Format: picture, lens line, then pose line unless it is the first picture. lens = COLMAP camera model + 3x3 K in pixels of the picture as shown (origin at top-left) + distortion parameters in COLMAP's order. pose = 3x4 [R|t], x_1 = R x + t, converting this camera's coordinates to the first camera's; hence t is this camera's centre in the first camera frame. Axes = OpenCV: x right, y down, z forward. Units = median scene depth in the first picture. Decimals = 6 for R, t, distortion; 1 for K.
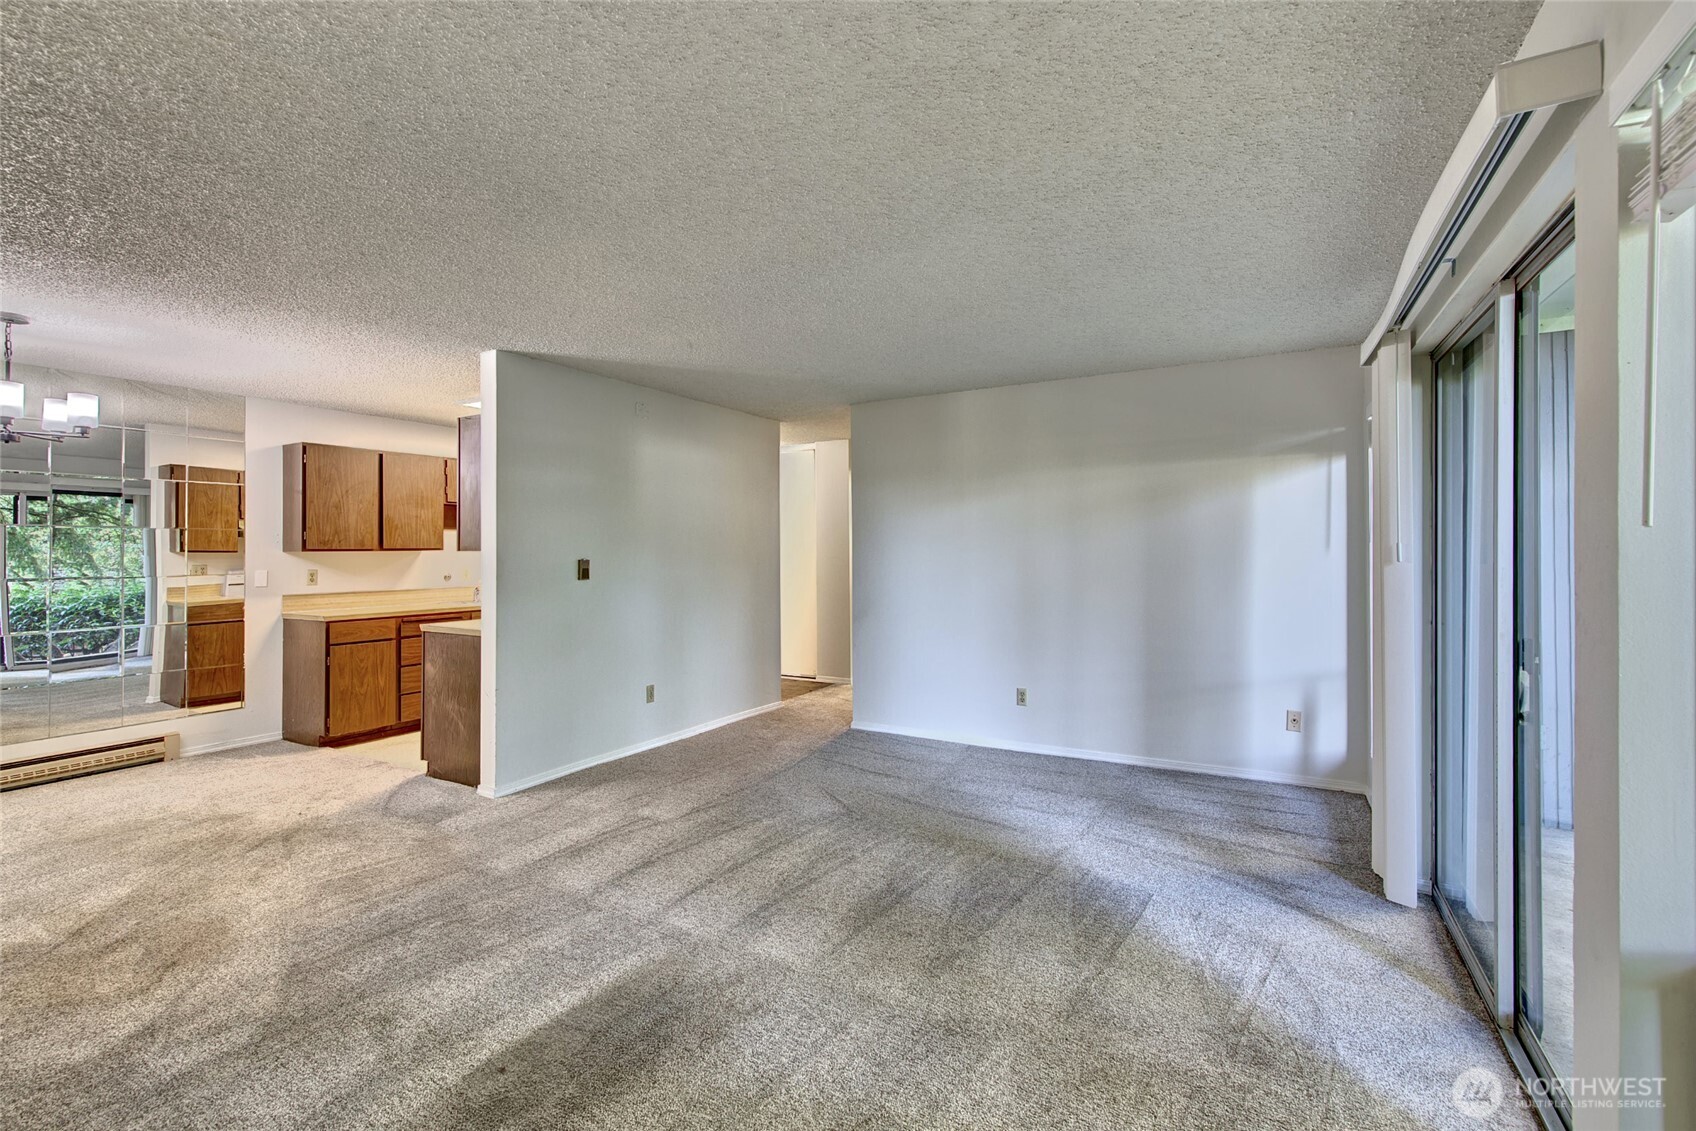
lens RADIAL K [[722.6, 0, 847.1], [0, 722.6, 543.0], [0, 0, 1]] dist [0.001689, 0.000325]
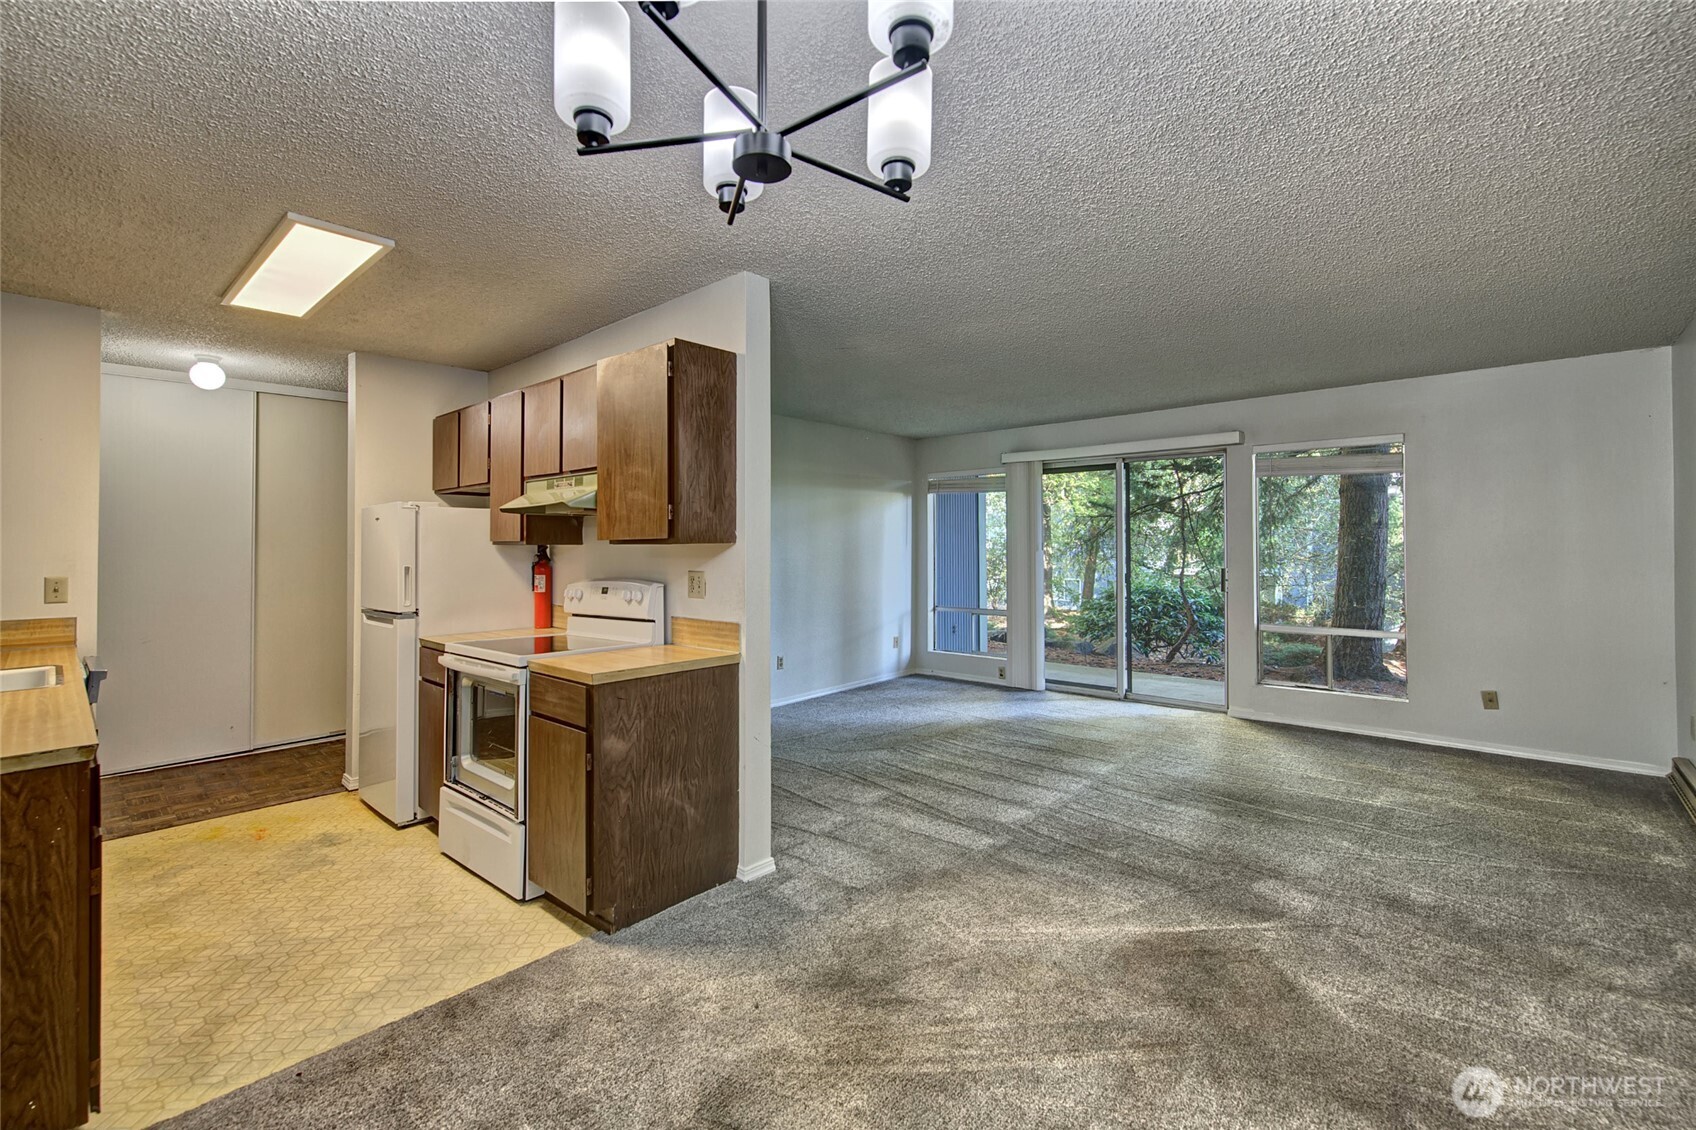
lens RADIAL K [[728.8, 0, 850.3], [0, 728.8, 537.6], [0, 0, 1]] dist [0.003735, 0.000240]
pose [[0.208451, 0.016315, 0.977897, -1.165382], [-0.005736, 0.999864, -0.015459, 0.015608], [-0.978016, -0.002386, 0.208516, 0.725384]]
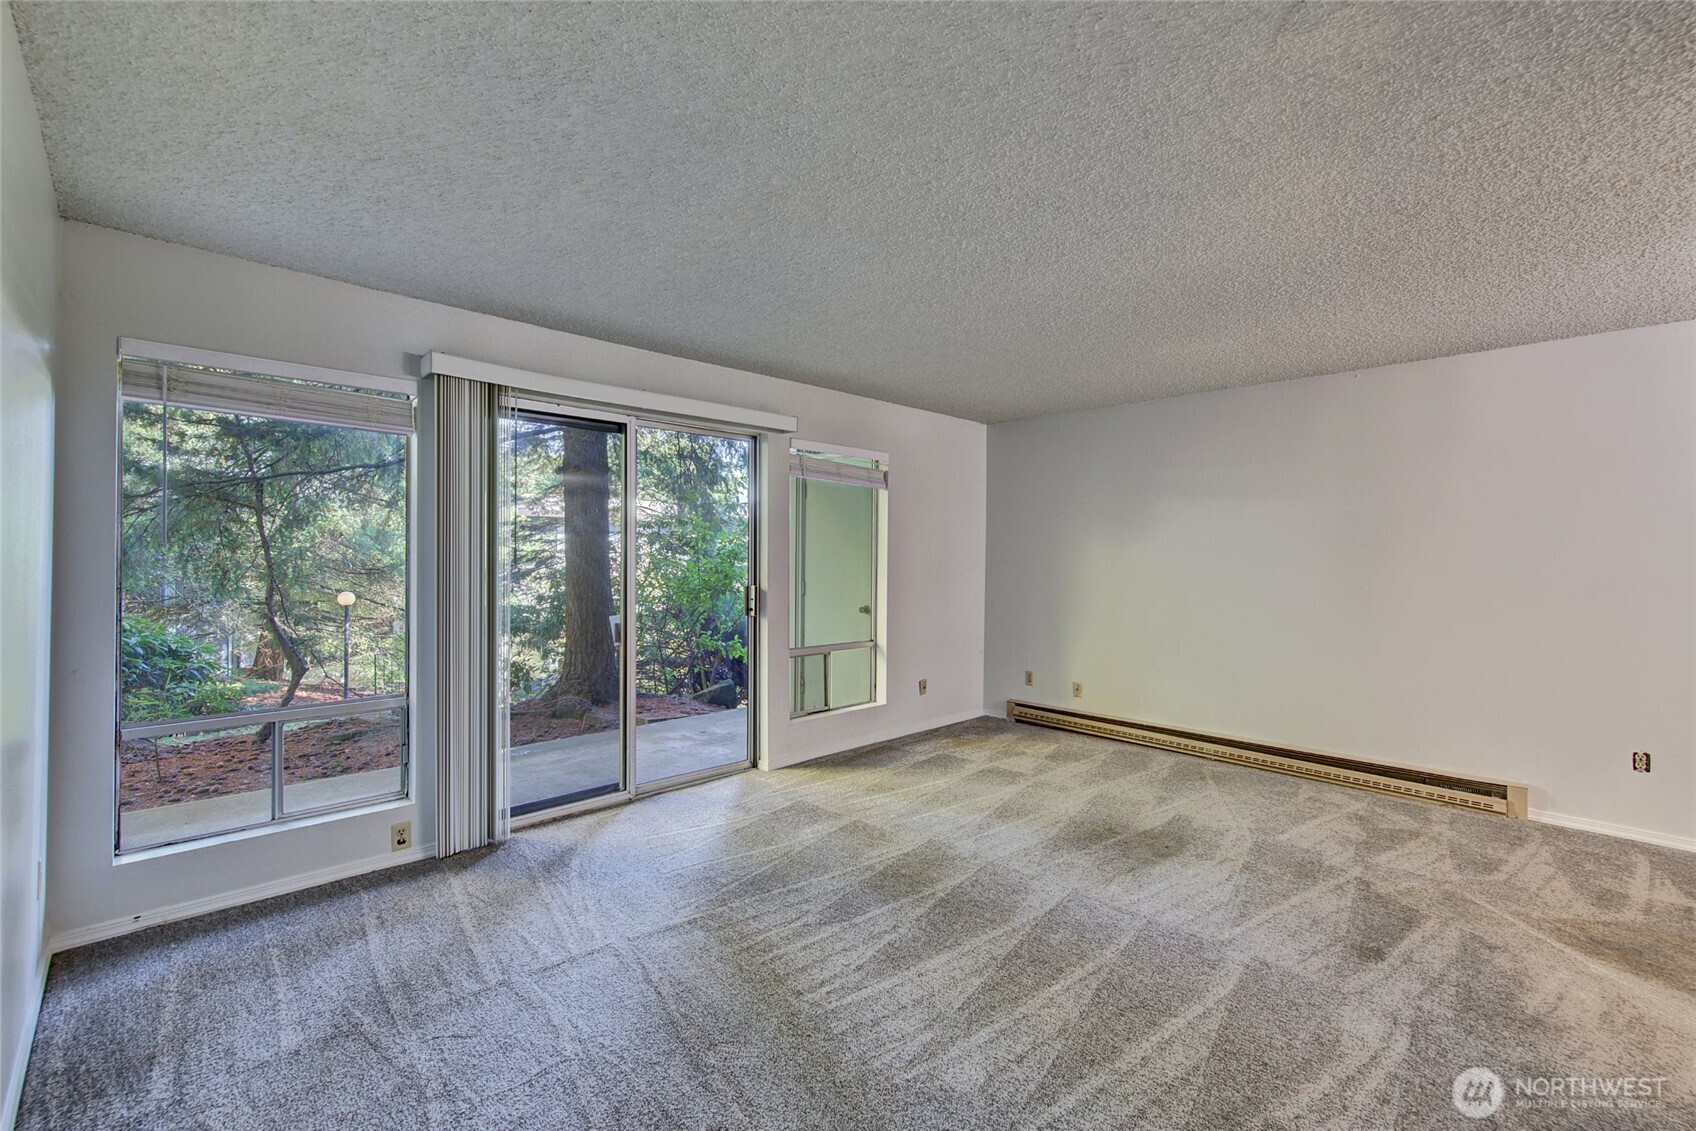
lens RADIAL K [[733.0, 0, 848.0], [0, 733.0, 565.5], [0, 0, 1]] dist [0.001480, 0.000139]
pose [[-0.962334, -0.004135, 0.271838, -0.093890], [-0.003584, 0.999990, 0.002524, 0.015099], [-0.271846, 0.001454, -0.962340, 1.338119]]
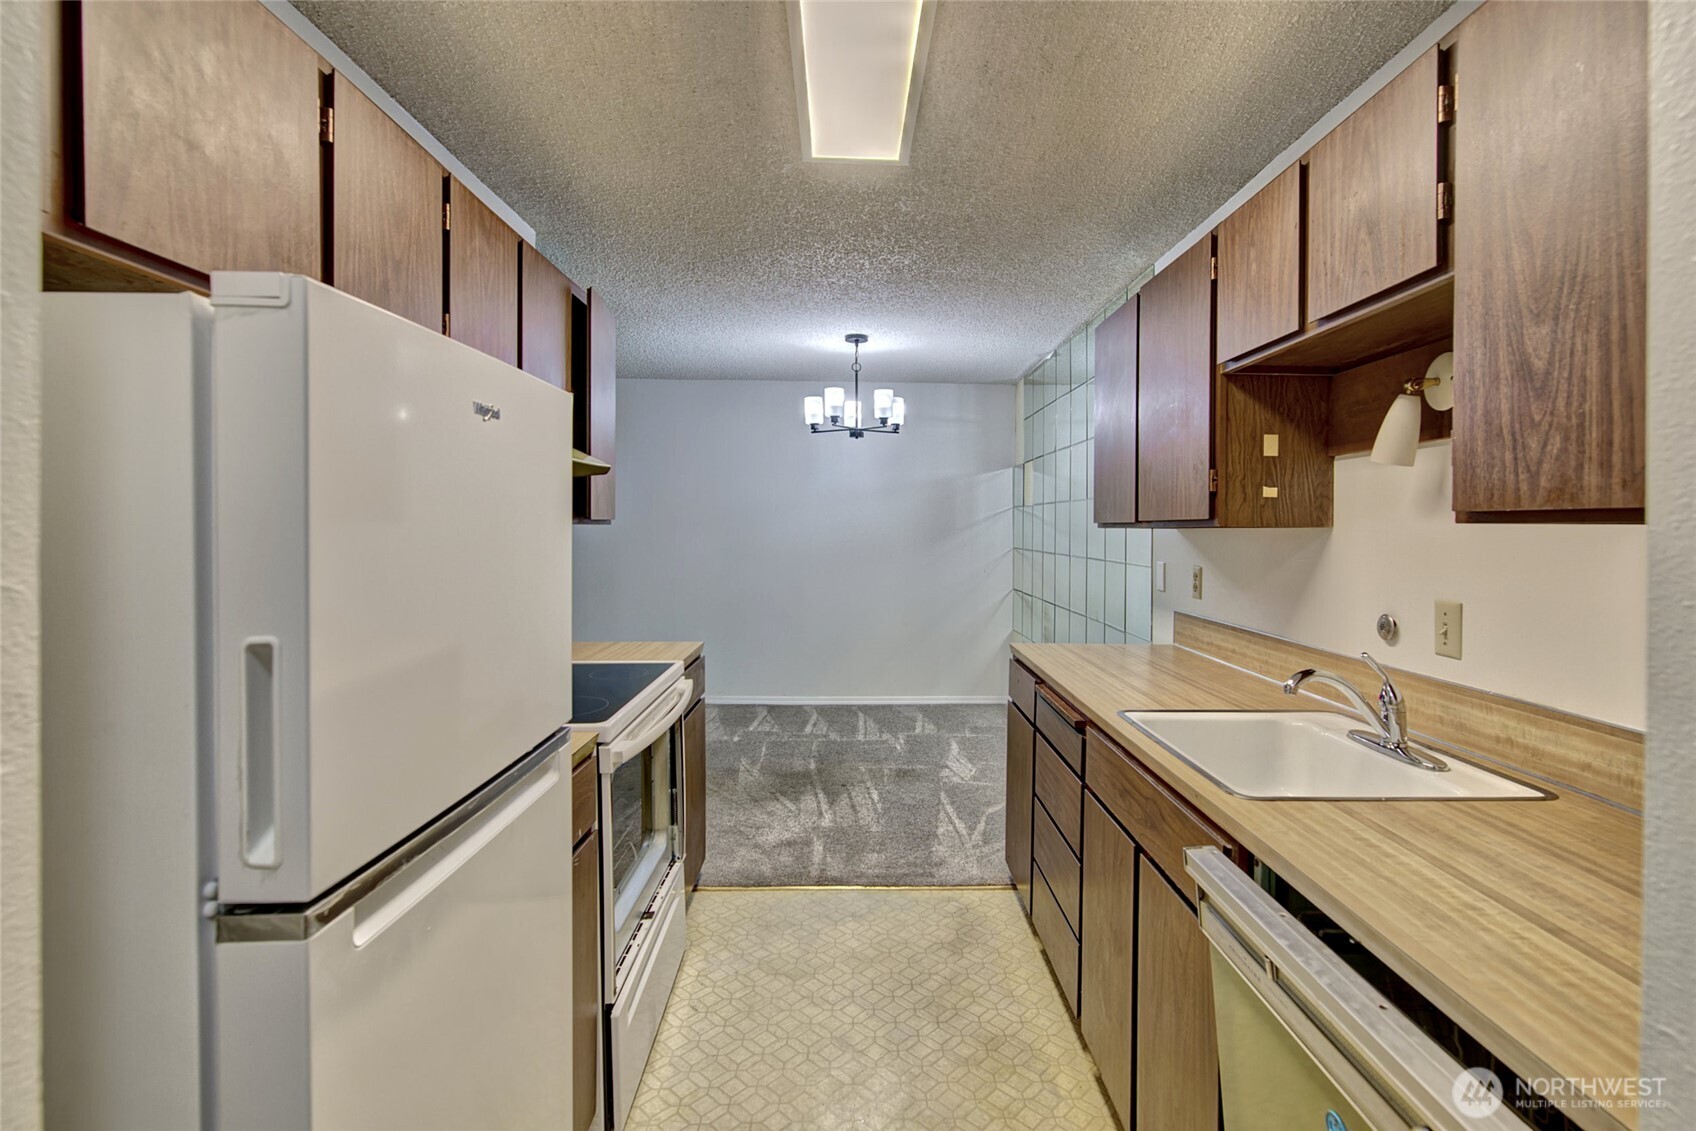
lens RADIAL K [[785.9, 0, 882.0], [0, 785.9, 537.9], [0, 0, 1]] dist [-0.001256, 0.000536]
pose [[-0.846976, 0.006097, -0.531596, -0.381014], [0.002643, 0.999970, 0.007258, 0.018849], [0.531624, 0.004742, -0.846967, 1.750891]]
